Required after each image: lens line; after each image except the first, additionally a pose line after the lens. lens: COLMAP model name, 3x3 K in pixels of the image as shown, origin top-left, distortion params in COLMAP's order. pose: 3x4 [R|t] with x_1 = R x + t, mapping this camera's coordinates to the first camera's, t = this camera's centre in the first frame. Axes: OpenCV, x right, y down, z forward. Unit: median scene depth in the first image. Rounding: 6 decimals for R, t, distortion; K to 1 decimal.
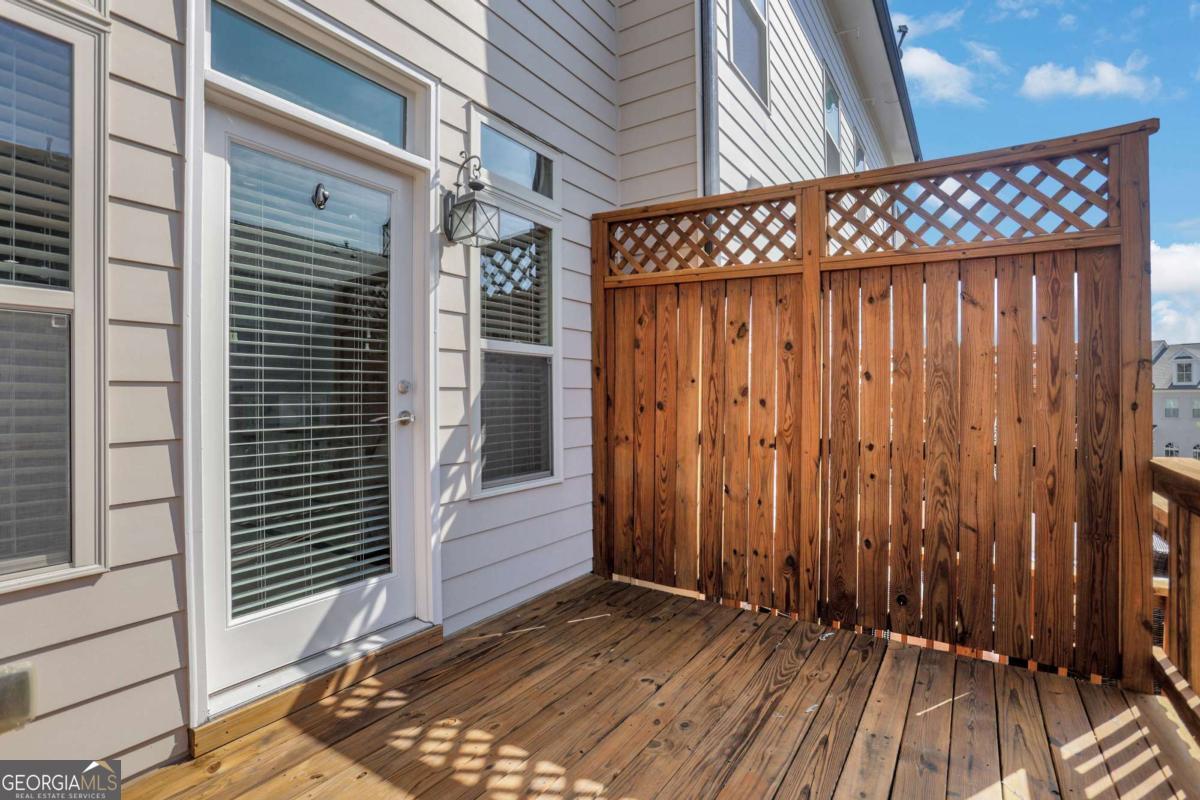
lens RADIAL K [[573.0, 0, 600.0], [0, 573.0, 400.0], [0, 0, 1]] dist [-0.000045, 0.000007]
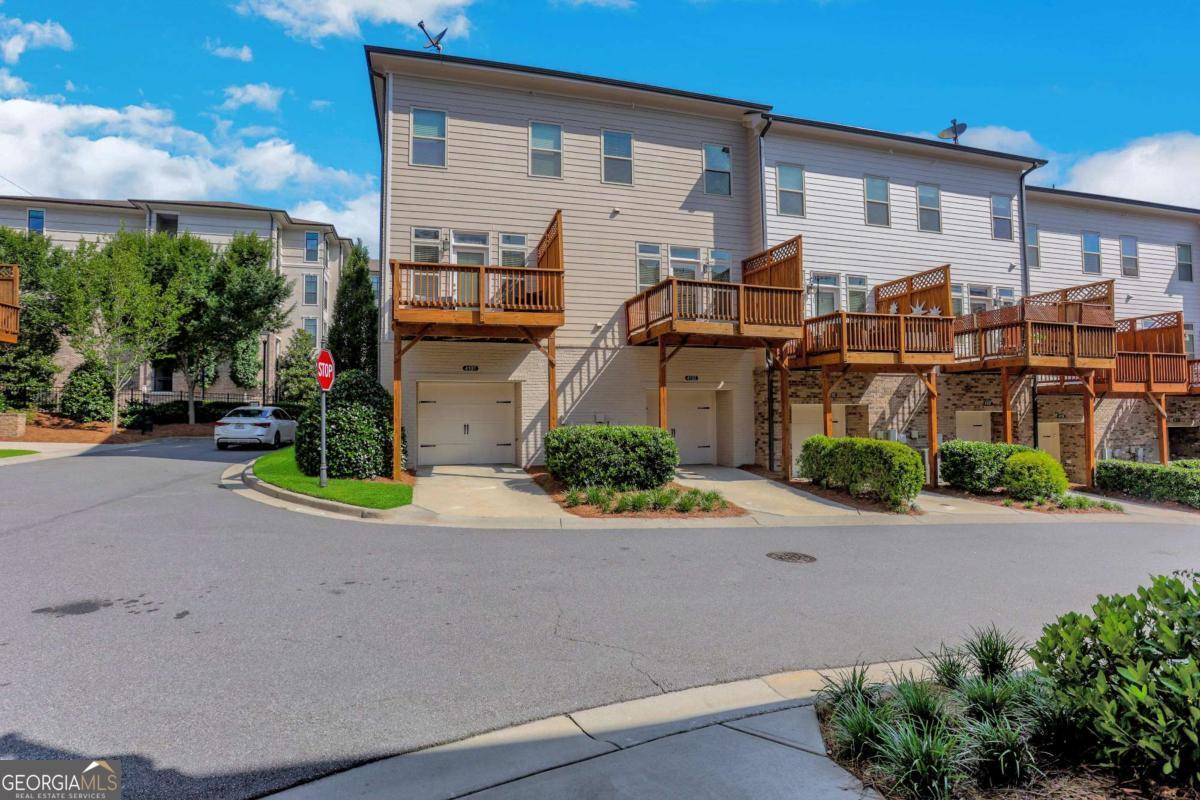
lens RADIAL K [[593.5, 0, 600.0], [0, 593.5, 400.0], [0, 0, 1]] dist [-0.000155, -0.000007]
pose [[0.765530, -0.022240, -0.643016, 2.847444], [-0.002119, 0.999310, -0.037085, 1.272532], [0.643397, 0.029752, 0.764954, -4.373947]]
